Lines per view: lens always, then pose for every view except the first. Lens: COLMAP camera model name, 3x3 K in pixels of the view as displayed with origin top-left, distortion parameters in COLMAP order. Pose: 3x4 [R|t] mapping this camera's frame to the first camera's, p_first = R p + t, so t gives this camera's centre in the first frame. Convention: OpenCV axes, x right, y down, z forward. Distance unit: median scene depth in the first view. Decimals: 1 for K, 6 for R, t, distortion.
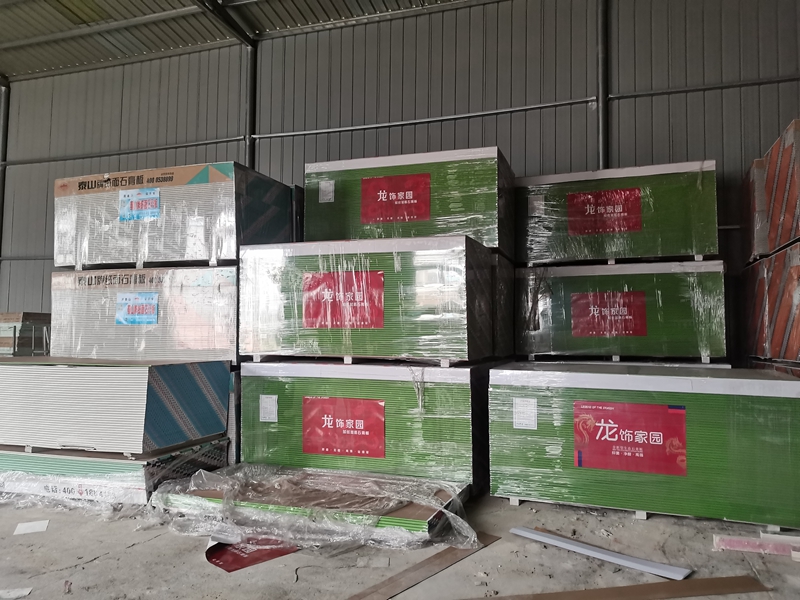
lens RADIAL K [[595.6, 0, 400.0], [0, 595.6, 300.0], [0, 0, 1]] dist [0.036641, -0.005344]
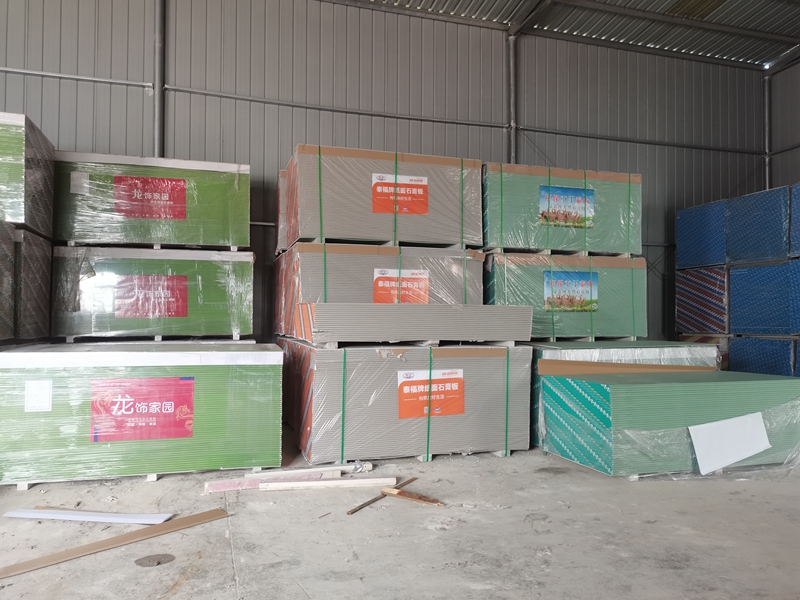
lens RADIAL K [[607.5, 0, 400.0], [0, 607.5, 300.0], [0, 0, 1]] dist [0.035271, -0.007225]
pose [[0.813909, 0.014863, 0.580803, 0.084733], [-0.032780, 0.999255, 0.020364, -0.006524], [-0.580067, -0.035613, 0.813790, -0.134557]]
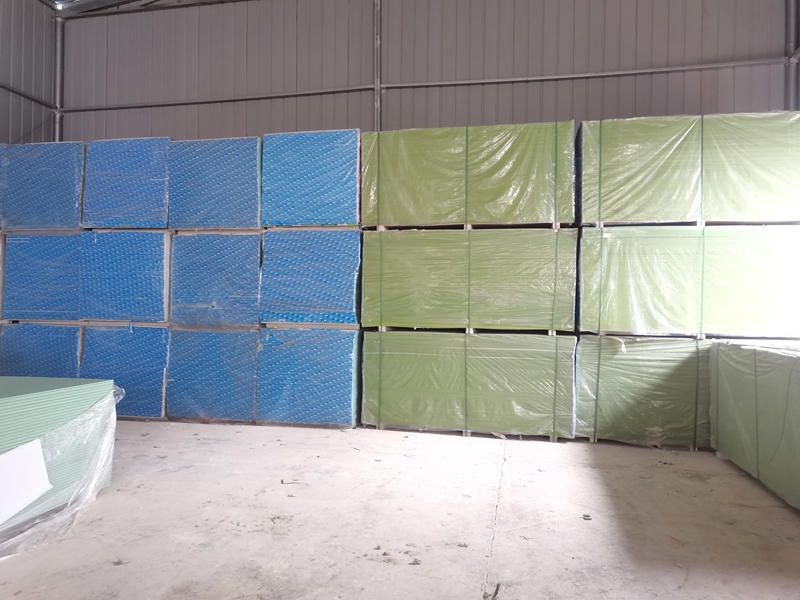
lens RADIAL K [[607.5, 0, 400.0], [0, 607.5, 300.0], [0, 0, 1]] dist [0.035271, -0.007225]
pose [[-0.107991, 0.010952, 0.994092, 0.396286], [-0.077989, 0.996764, -0.019454, 0.008403], [-0.991088, -0.079629, -0.106787, 0.008388]]
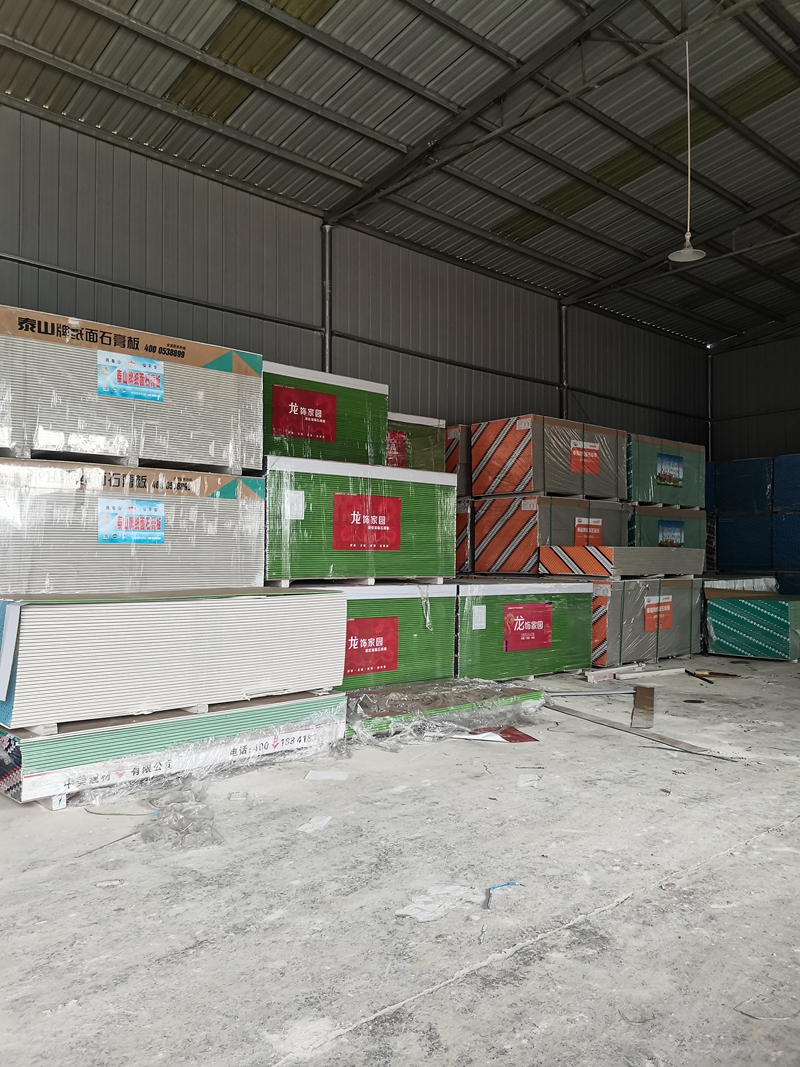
lens RADIAL K [[794.3, 0, 348.4], [0, 794.3, 552.1], [0, 0, 1]] dist [0.036641, -0.005344]
pose [[0.541254, -0.000199, 0.840859, -1.138977], [-0.053028, 0.998001, 0.034370, 0.003916], [-0.839186, -0.063192, 0.540161, 0.257197]]
